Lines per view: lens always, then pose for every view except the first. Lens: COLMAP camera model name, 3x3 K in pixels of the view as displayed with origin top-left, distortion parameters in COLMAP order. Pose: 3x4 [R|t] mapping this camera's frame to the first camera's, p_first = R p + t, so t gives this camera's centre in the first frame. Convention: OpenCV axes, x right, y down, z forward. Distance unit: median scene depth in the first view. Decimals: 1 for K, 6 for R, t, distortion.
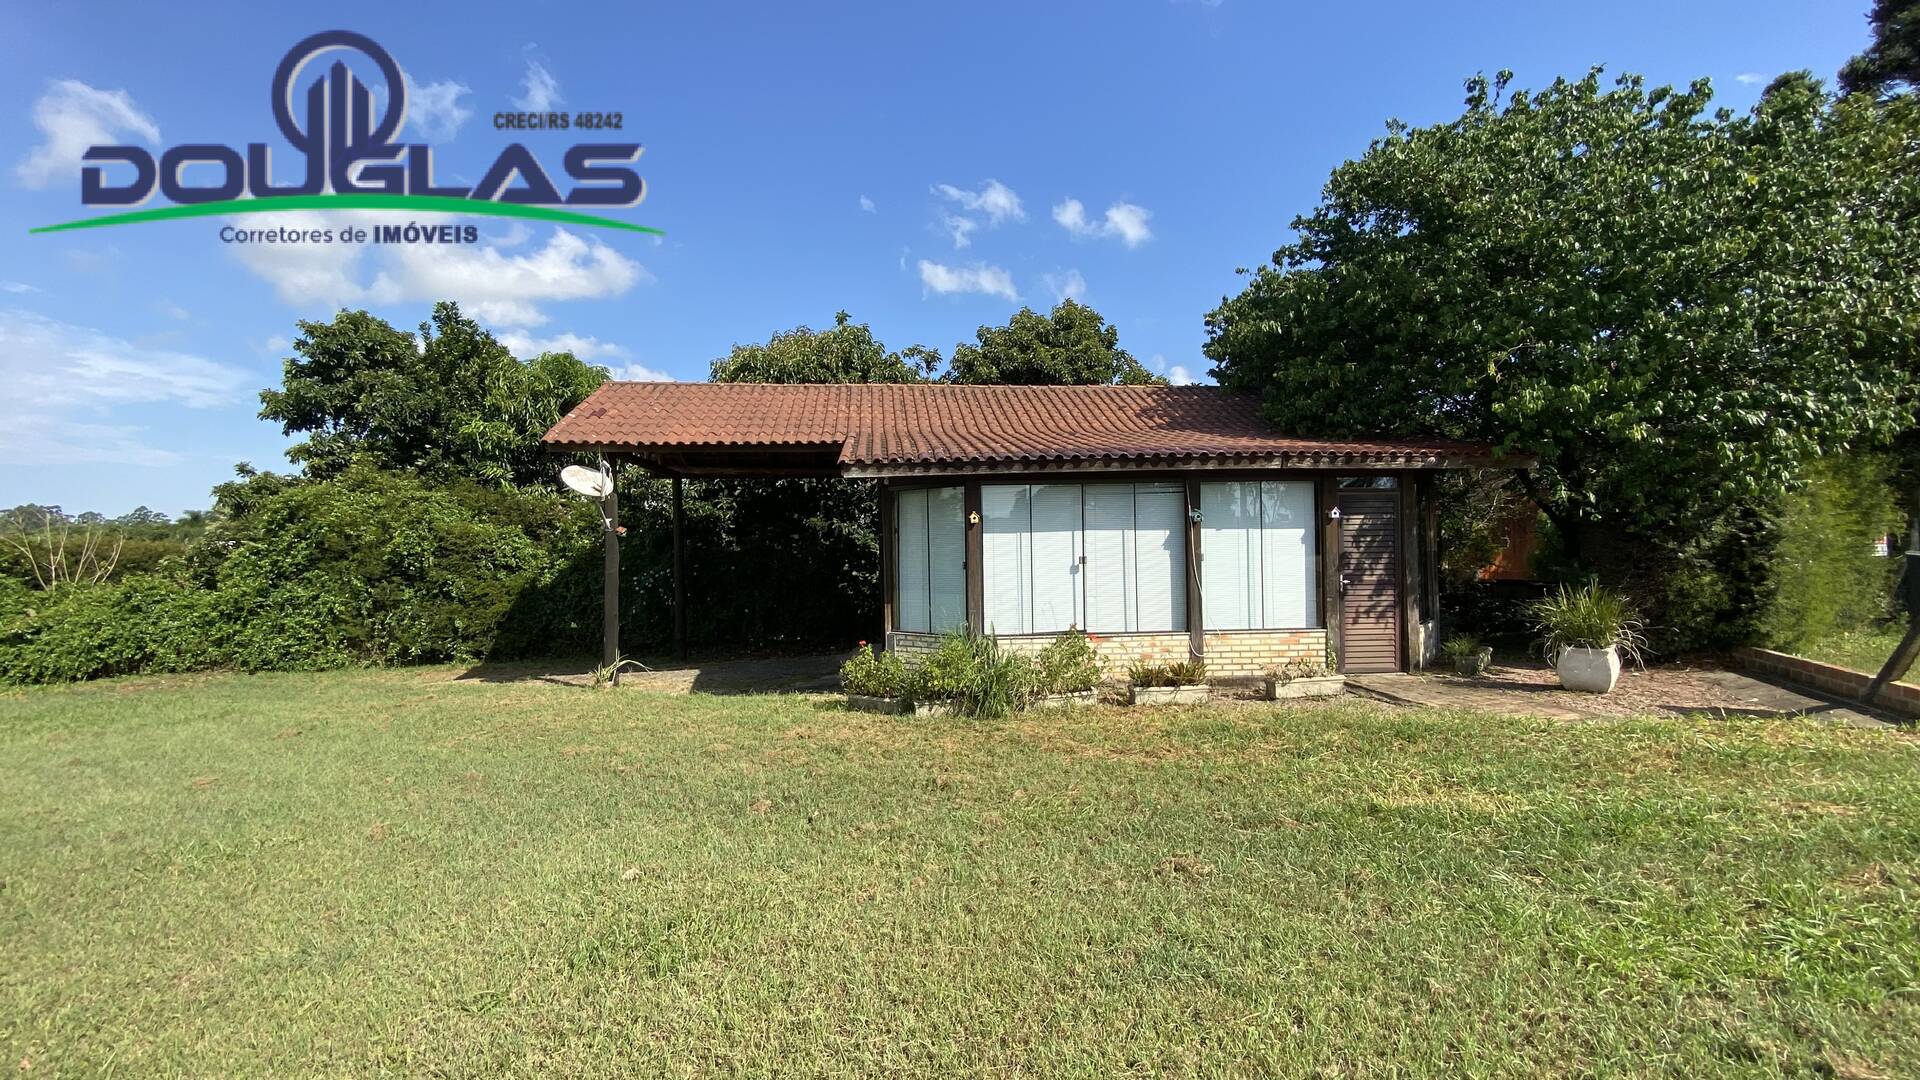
lens RADIAL K [[774.9, 0, 934.0], [0, 774.9, 532.8], [0, 0, 1]] dist [-0.008964, -0.009479]
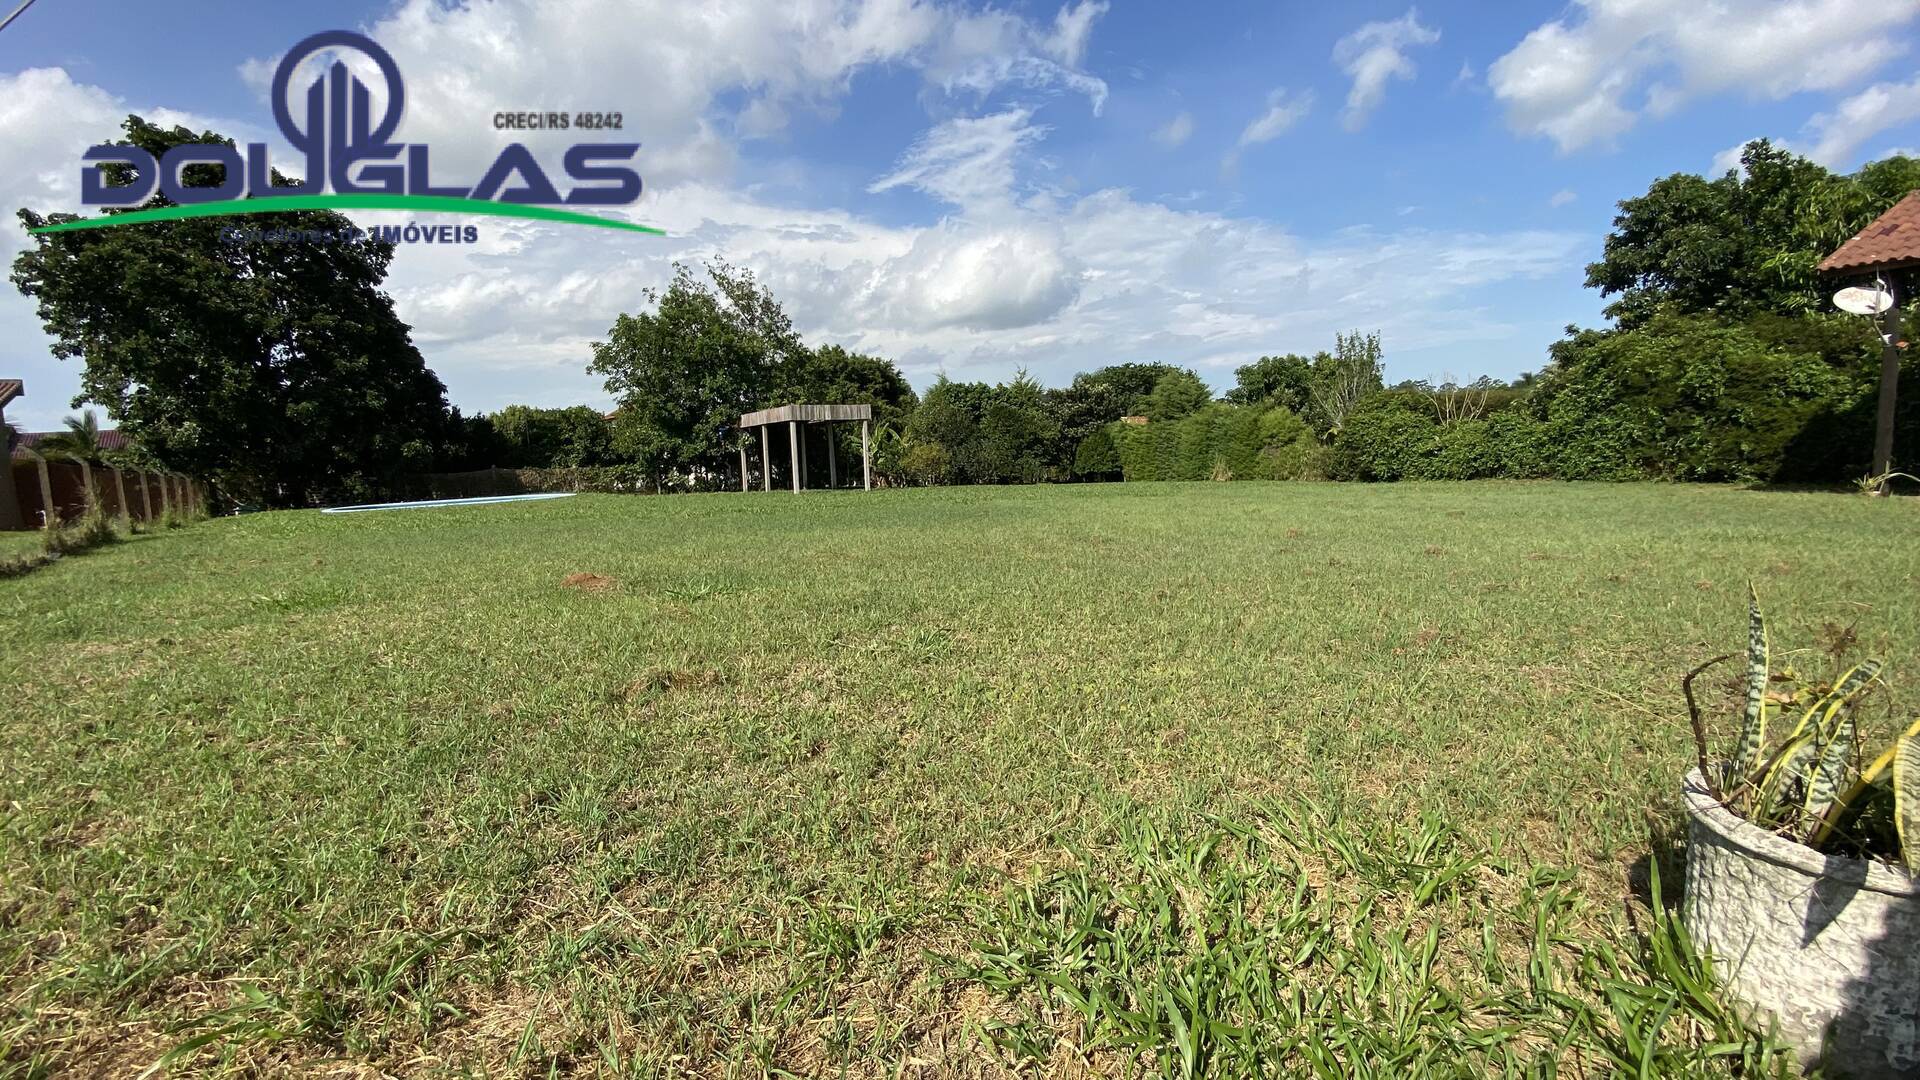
lens RADIAL K [[774.9, 0, 966.7], [0, 774.9, 555.3], [0, 0, 1]] dist [-0.008964, -0.009479]
pose [[0.178071, 0.144566, -0.973340, 0.268635], [0.063107, 0.985435, 0.157907, 0.027344], [0.981992, -0.089543, 0.166355, -0.294179]]
